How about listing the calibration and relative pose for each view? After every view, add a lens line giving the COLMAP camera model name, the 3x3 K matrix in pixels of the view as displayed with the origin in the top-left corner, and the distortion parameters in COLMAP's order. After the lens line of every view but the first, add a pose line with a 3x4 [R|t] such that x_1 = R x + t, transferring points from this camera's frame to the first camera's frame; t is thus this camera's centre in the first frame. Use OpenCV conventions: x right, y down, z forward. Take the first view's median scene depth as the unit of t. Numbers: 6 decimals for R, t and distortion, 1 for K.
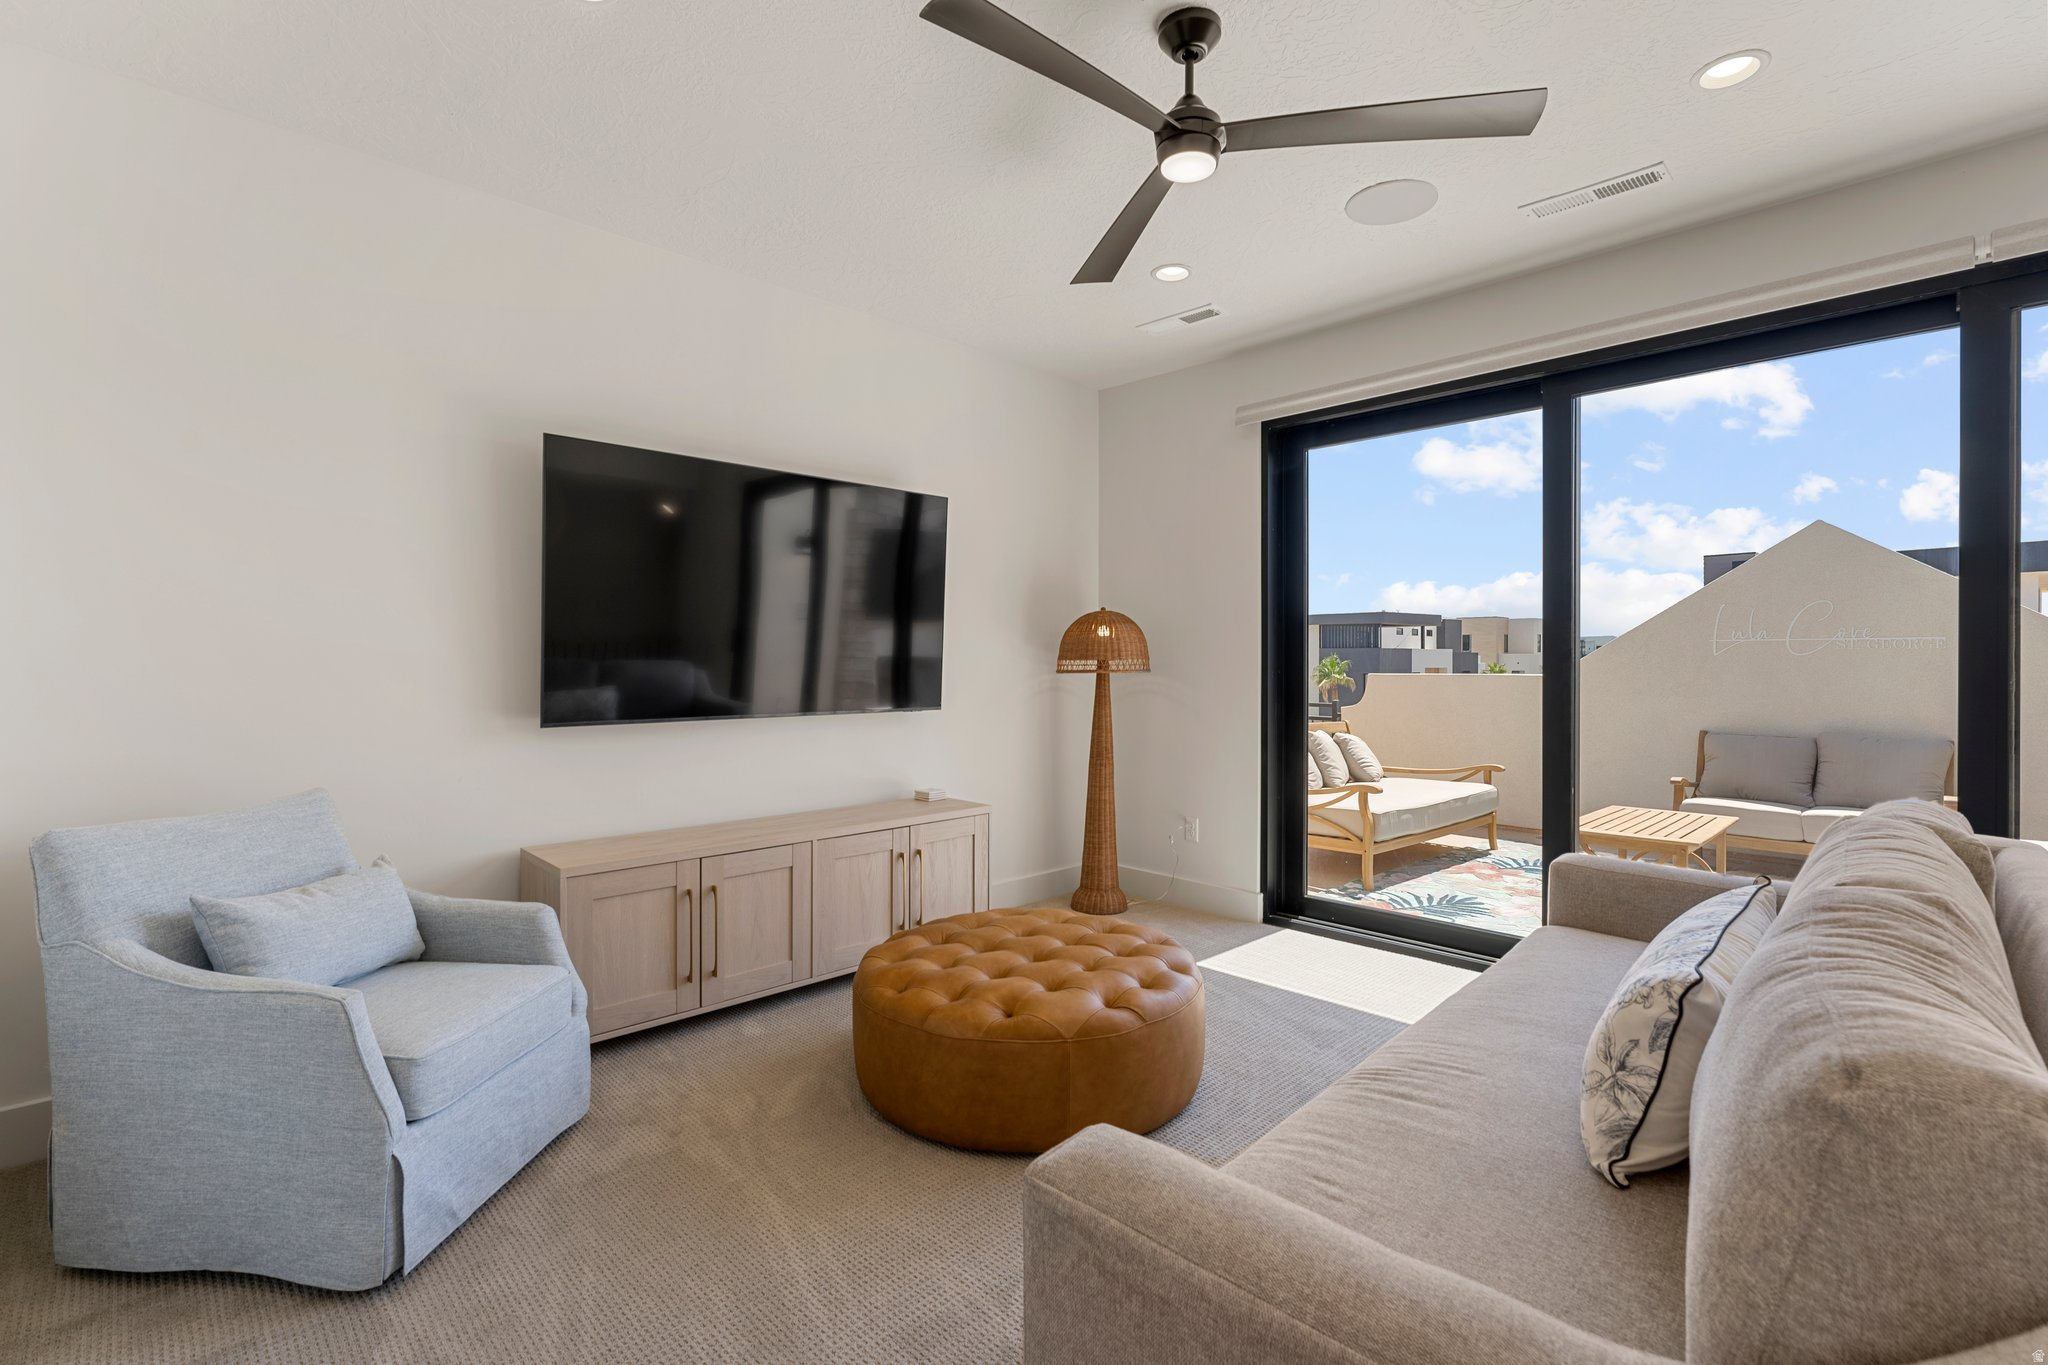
lens RADIAL K [[916.7, 0, 1024.0], [0, 916.7, 682.5], [0, 0, 1]] dist [0.001701, 0.000053]
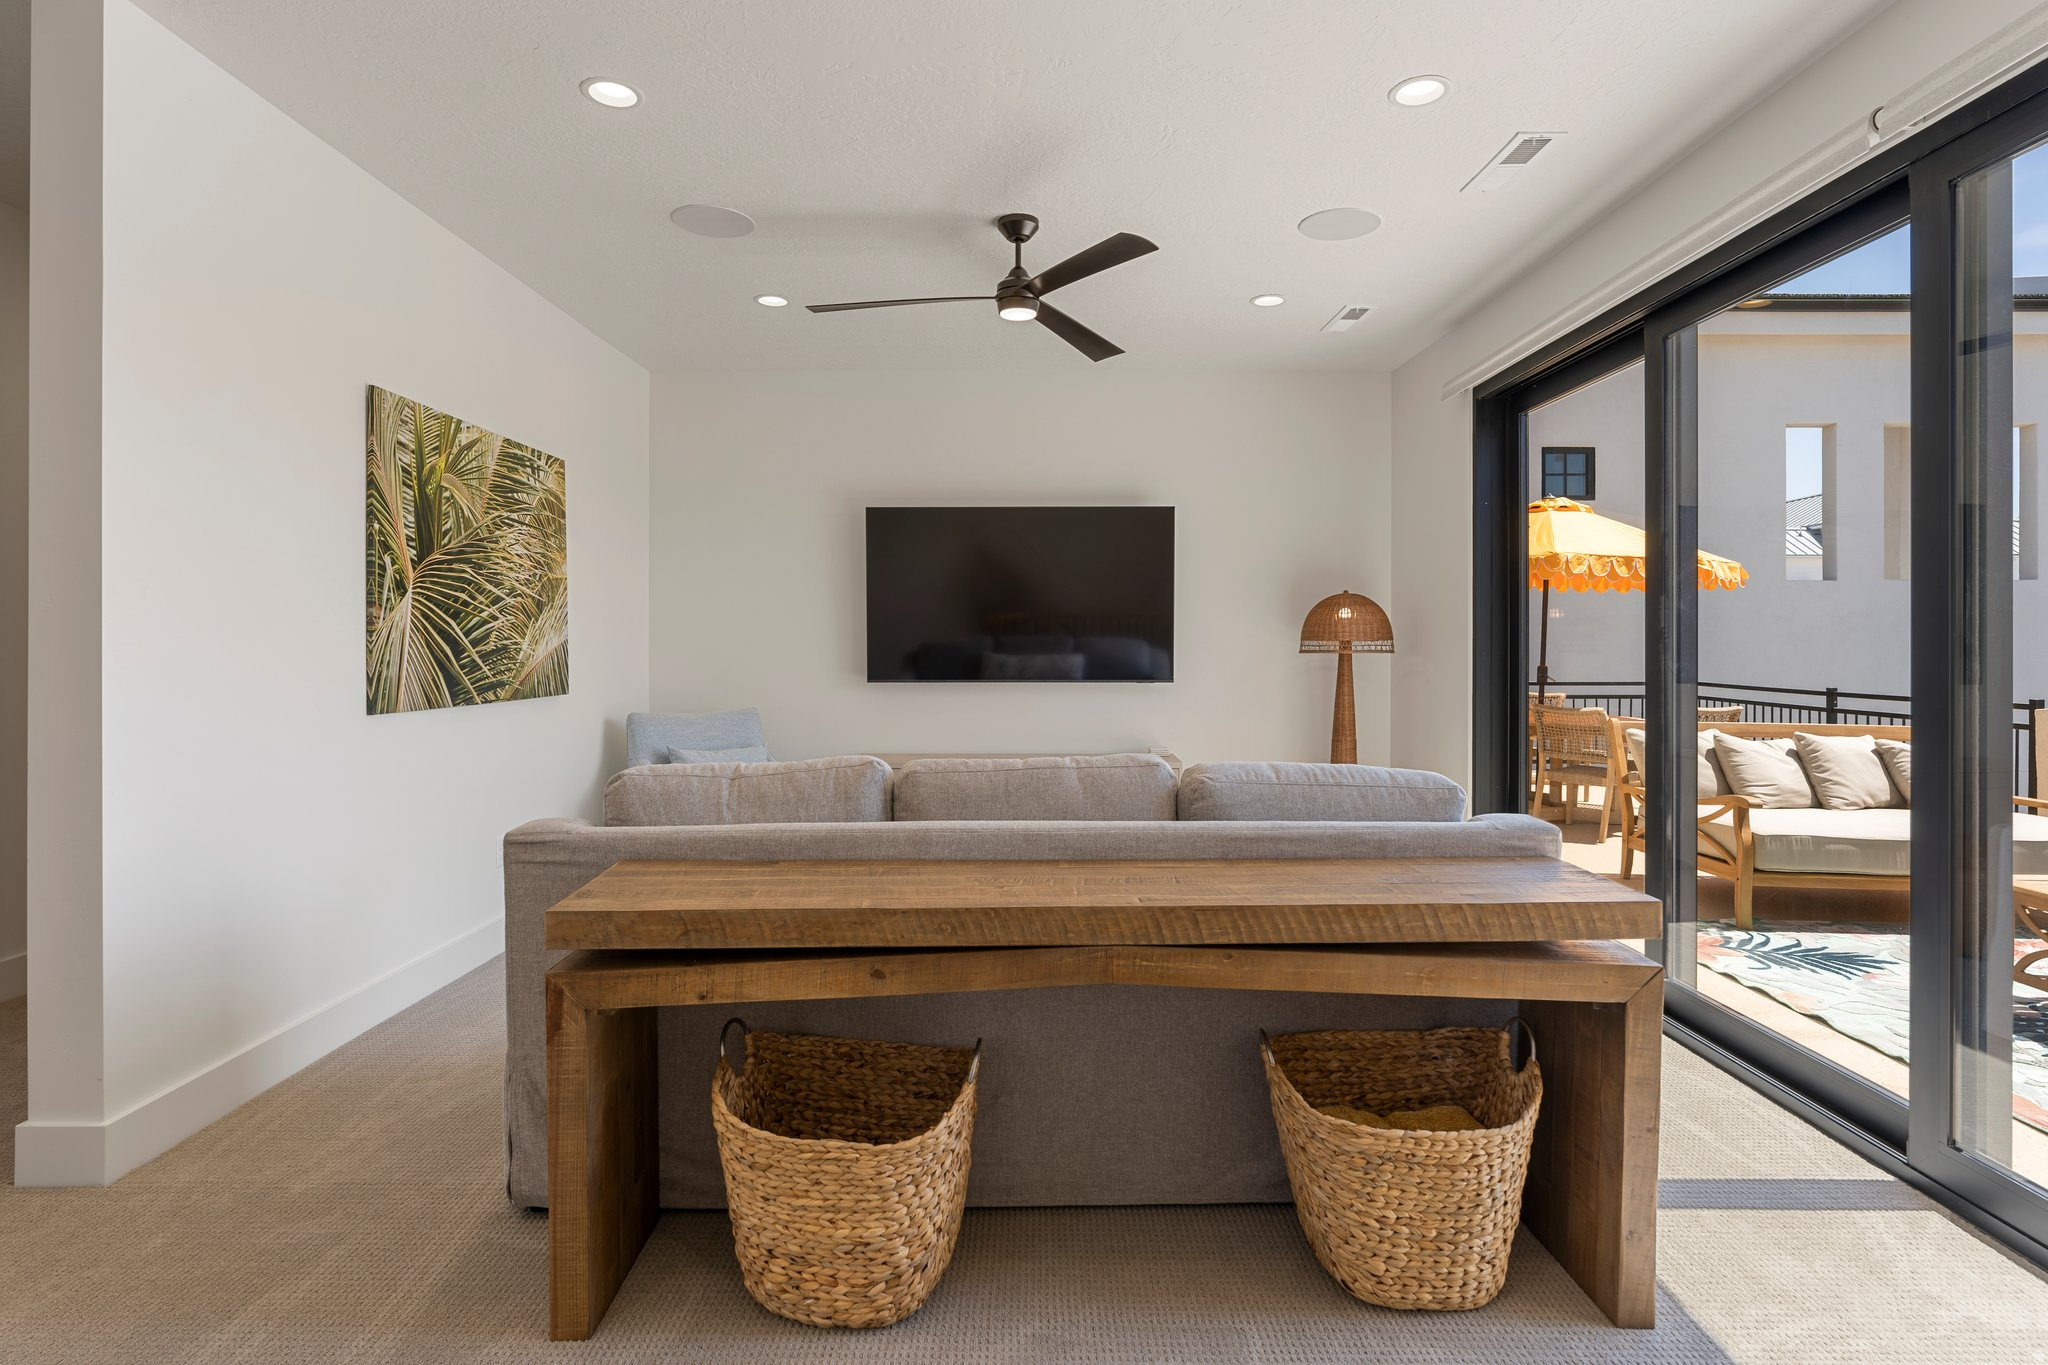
lens RADIAL K [[997.1, 0, 1024.0], [0, 997.1, 682.5], [0, 0, 1]] dist [-0.000624, -0.000149]
pose [[0.706974, 0.038609, -0.706185, 0.663531], [-0.012486, 0.999035, 0.042120, -0.021390], [0.707129, -0.020961, 0.706774, -0.060714]]
